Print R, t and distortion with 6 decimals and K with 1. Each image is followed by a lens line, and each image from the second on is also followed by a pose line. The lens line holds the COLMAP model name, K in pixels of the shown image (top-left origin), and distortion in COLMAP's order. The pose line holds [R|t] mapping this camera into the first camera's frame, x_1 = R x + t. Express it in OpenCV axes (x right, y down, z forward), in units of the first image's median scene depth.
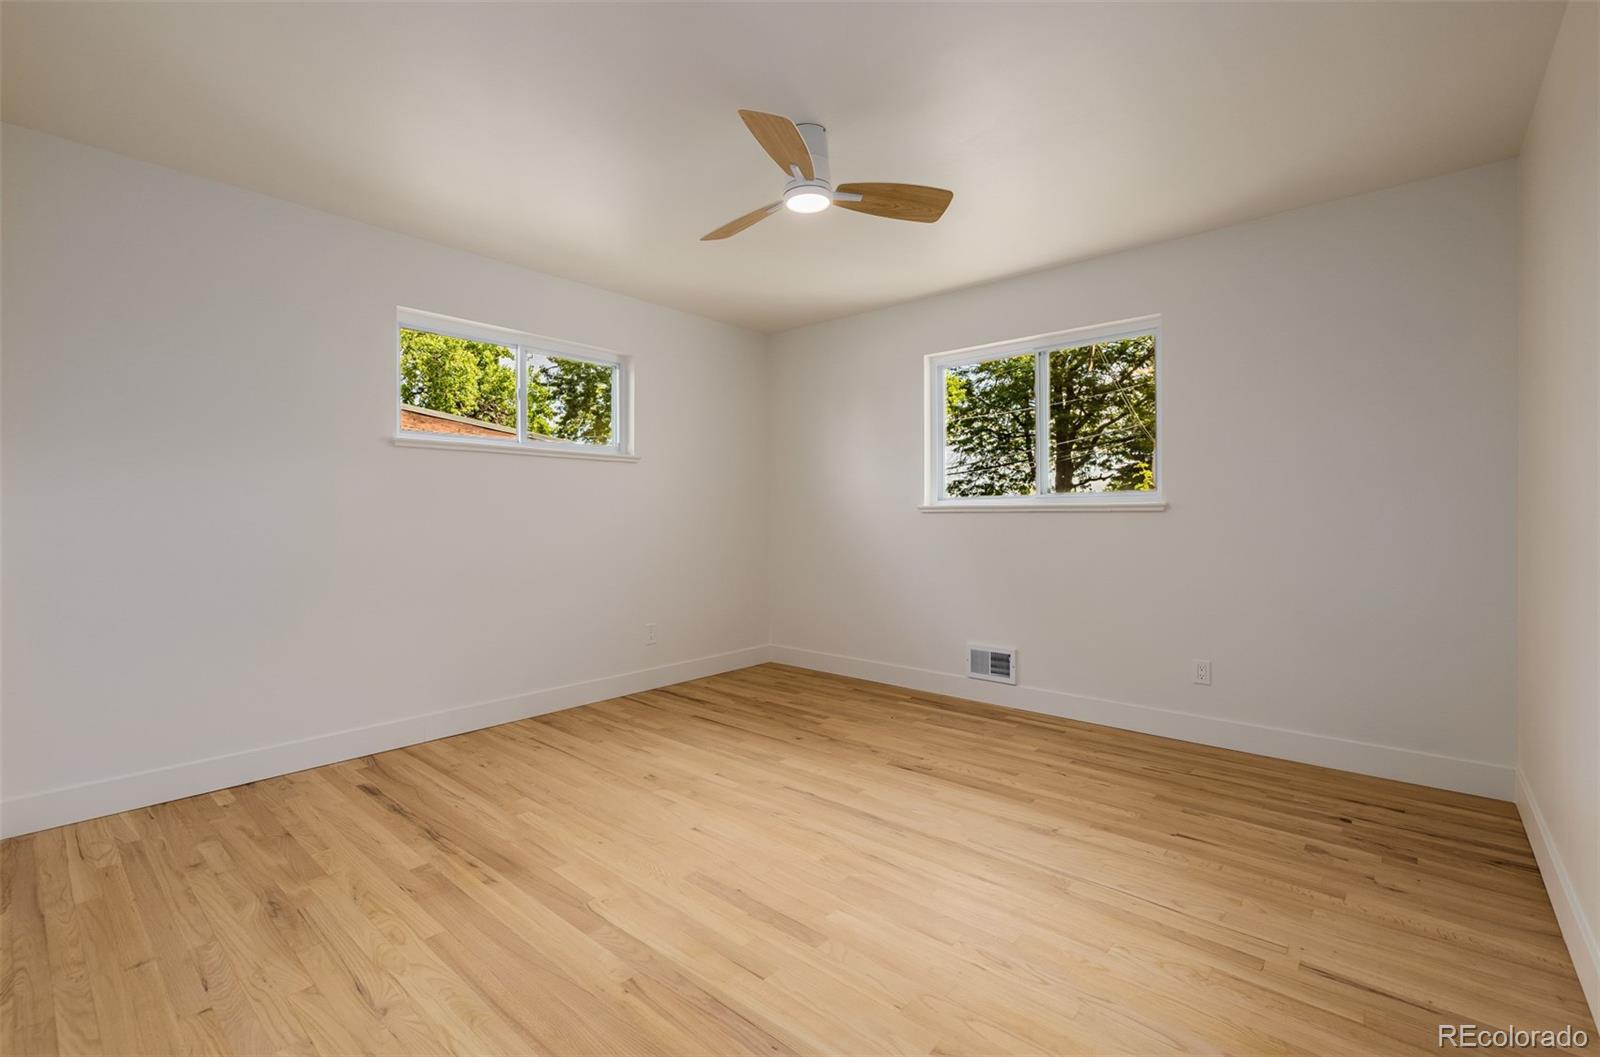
lens RADIAL K [[675.4, 0, 801.5], [0, 675.4, 524.7], [0, 0, 1]] dist [0.001457, -0.000070]
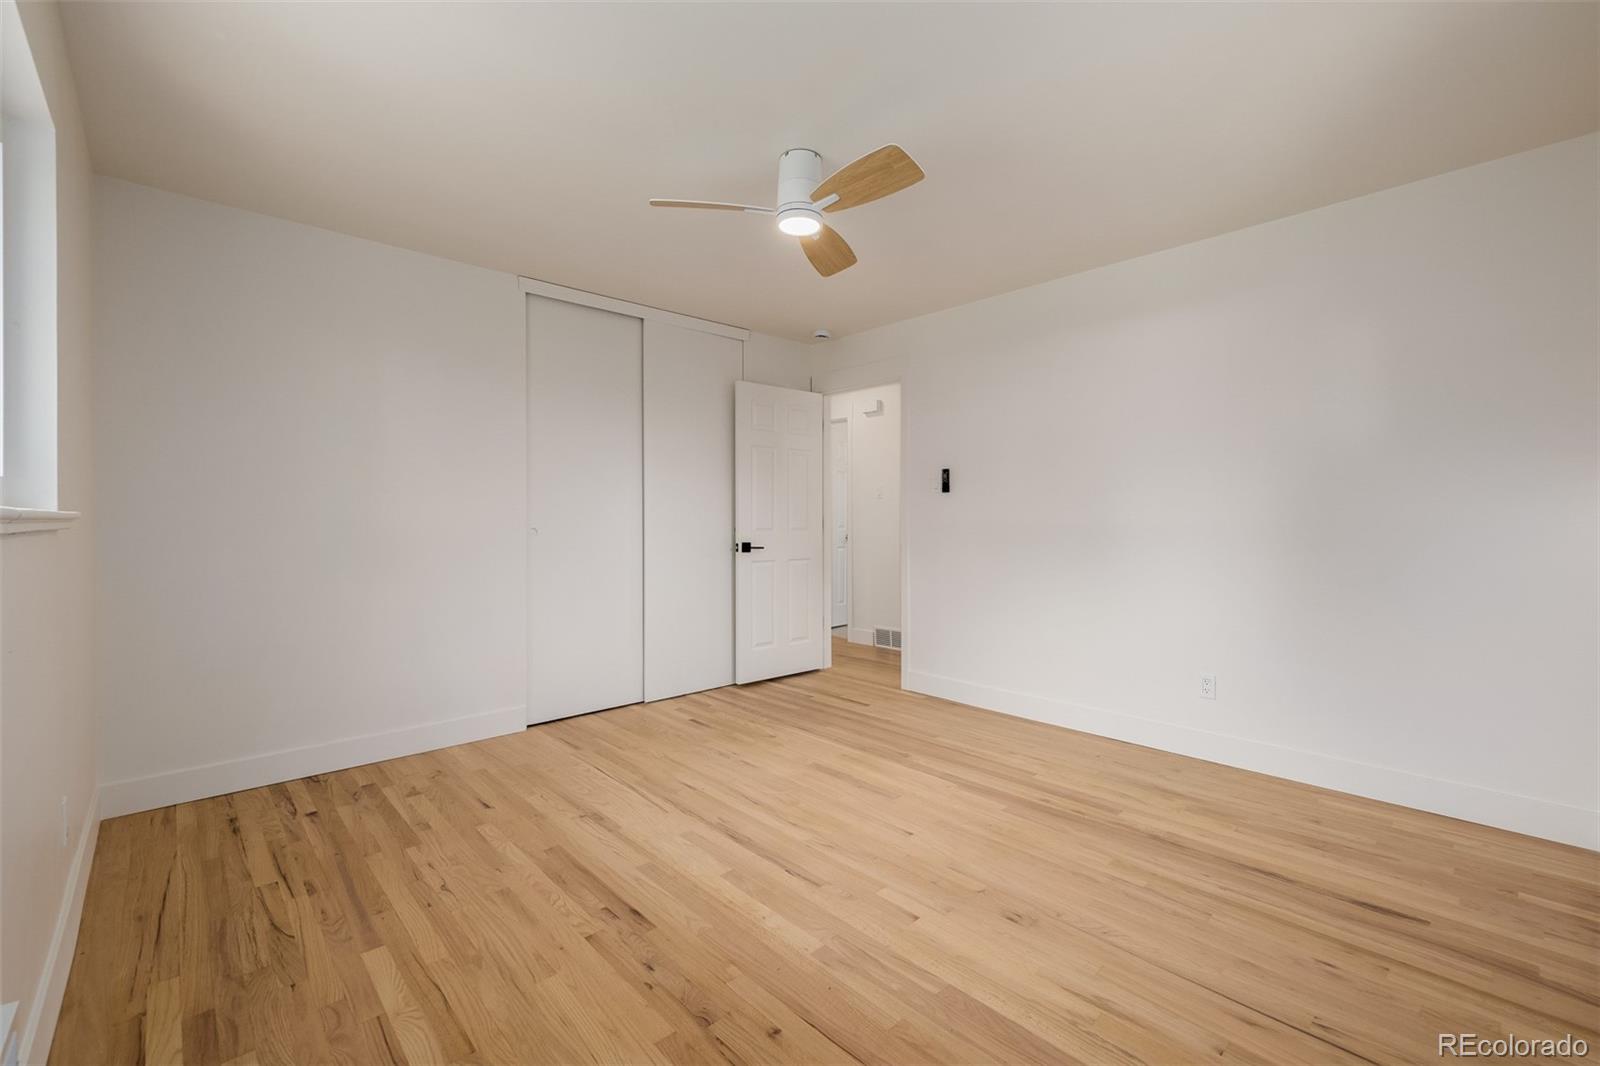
lens RADIAL K [[675.4, 0, 801.0], [0, 675.4, 525.6], [0, 0, 1]] dist [0.001457, -0.000070]
pose [[-0.994601, 0.003069, 0.103728, -0.095663], [0.005521, 0.999712, 0.023357, -0.048765], [-0.103626, 0.023804, -0.994331, 1.970081]]
